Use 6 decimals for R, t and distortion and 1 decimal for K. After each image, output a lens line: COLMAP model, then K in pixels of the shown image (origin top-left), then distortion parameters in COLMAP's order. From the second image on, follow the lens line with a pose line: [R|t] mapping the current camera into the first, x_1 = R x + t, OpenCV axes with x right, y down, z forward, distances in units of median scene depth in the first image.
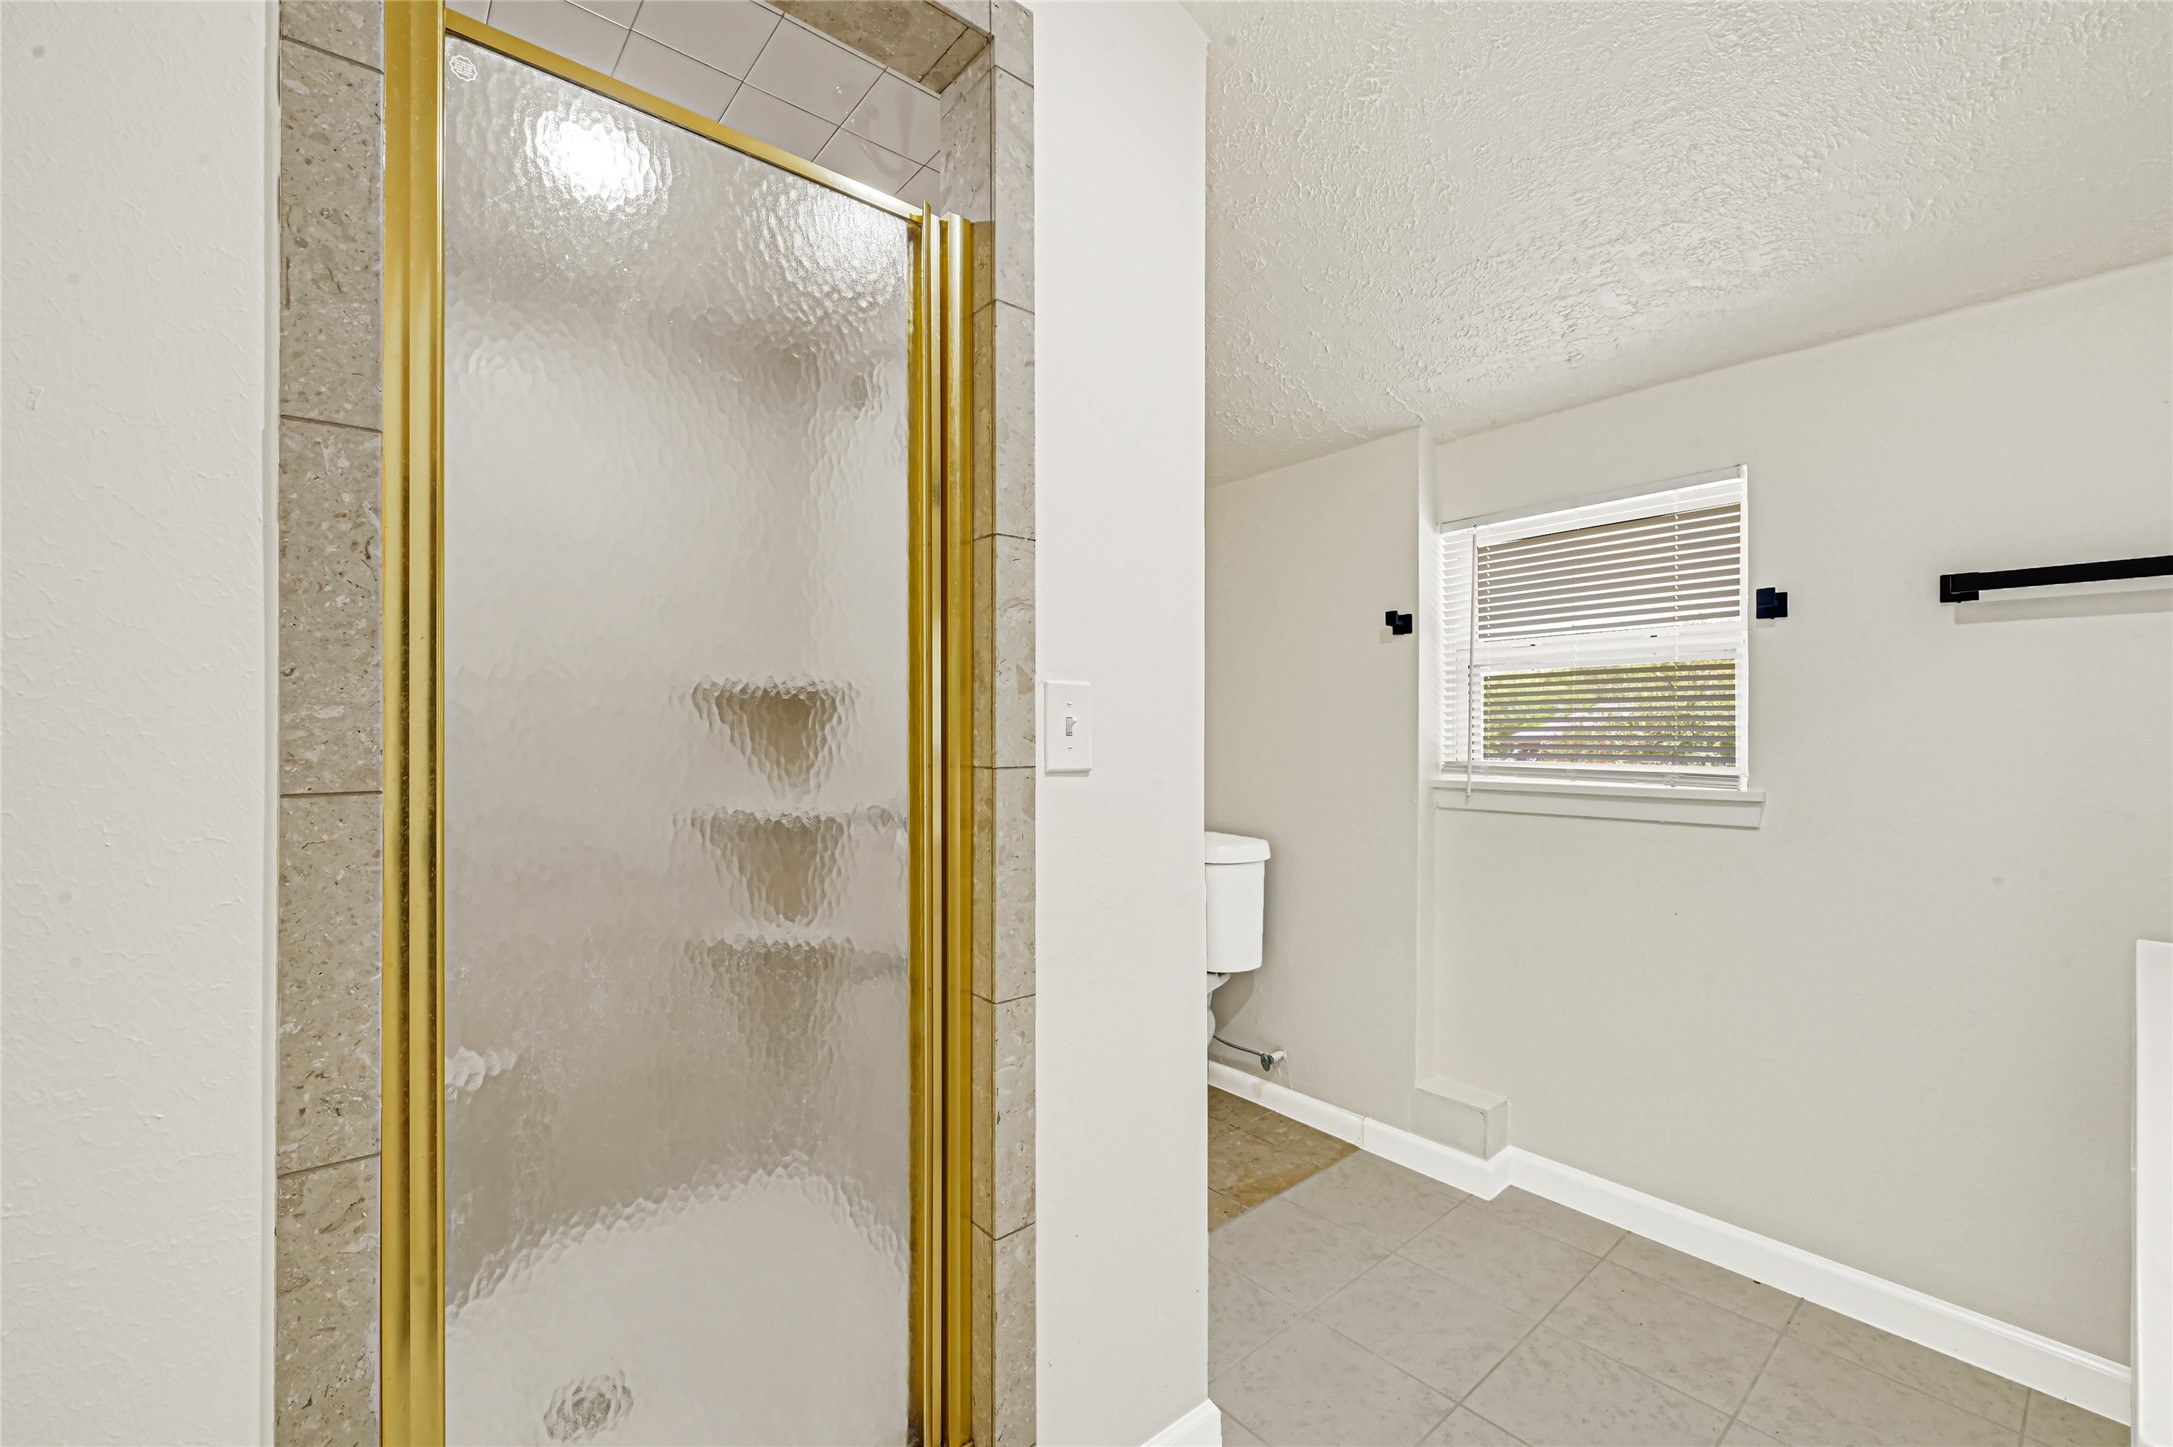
lens RADIAL K [[890.5, 0, 1091.7], [0, 890.5, 734.5], [0, 0, 1]] dist [0.000025, 0.000036]
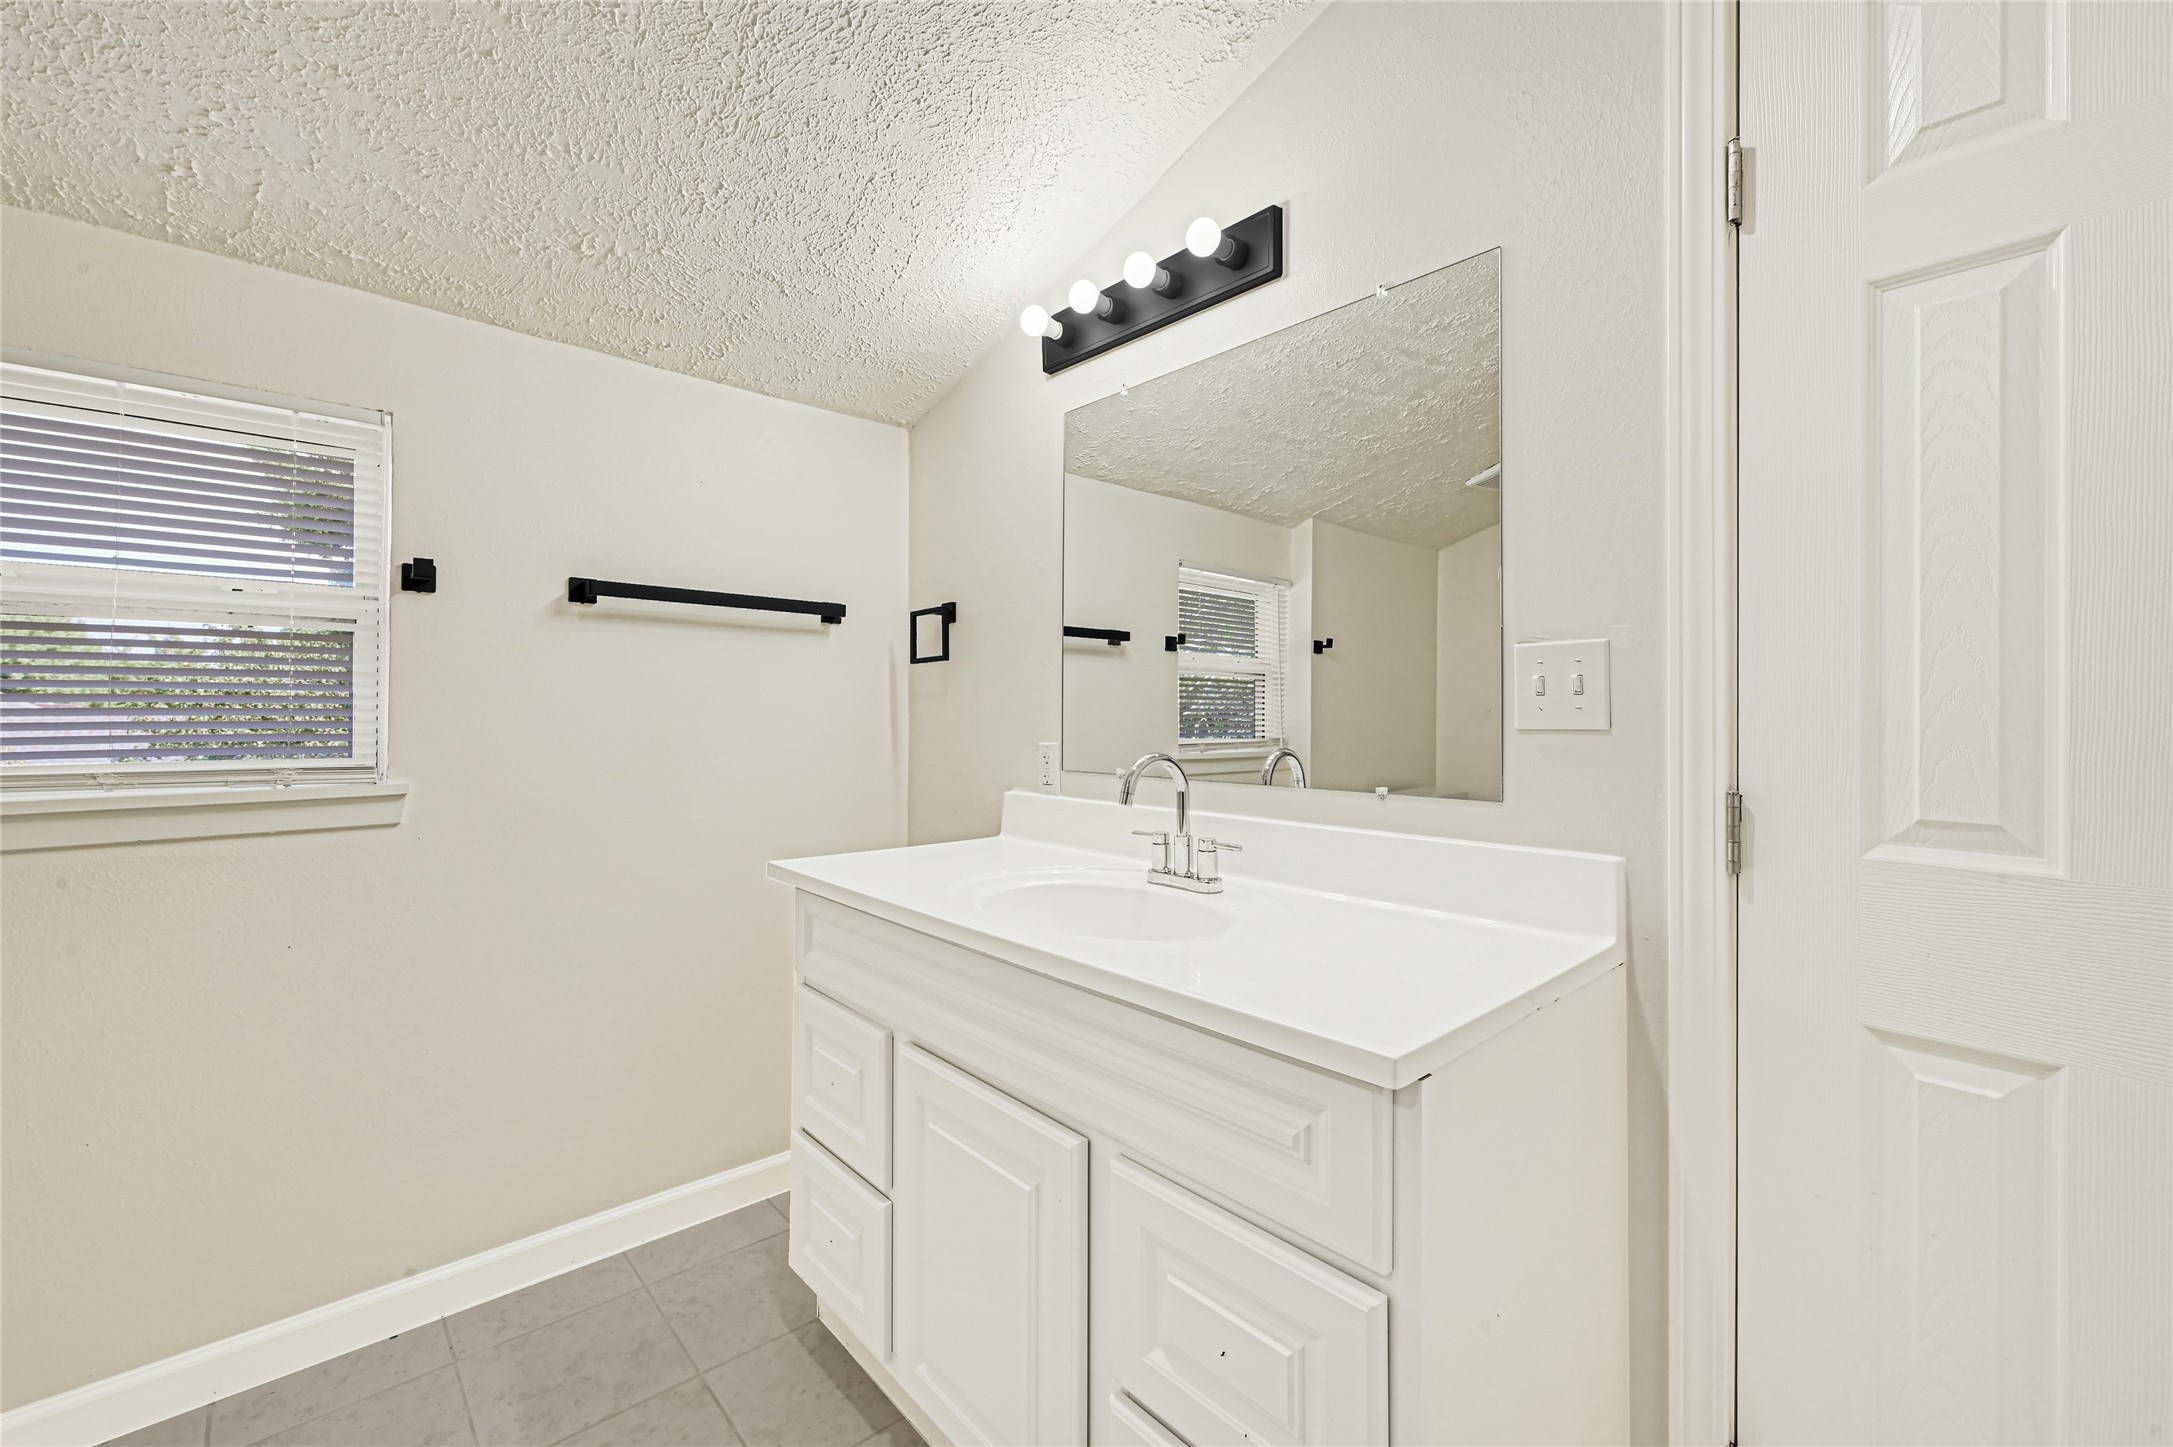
lens RADIAL K [[890.5, 0, 1089.9], [0, 890.5, 705.3], [0, 0, 1]] dist [0.000025, 0.000036]
pose [[-0.047811, 0.008546, 0.998820, -0.181813], [0.001028, 0.999963, -0.008506, -0.005787], [-0.998856, 0.000620, -0.047818, 0.359143]]
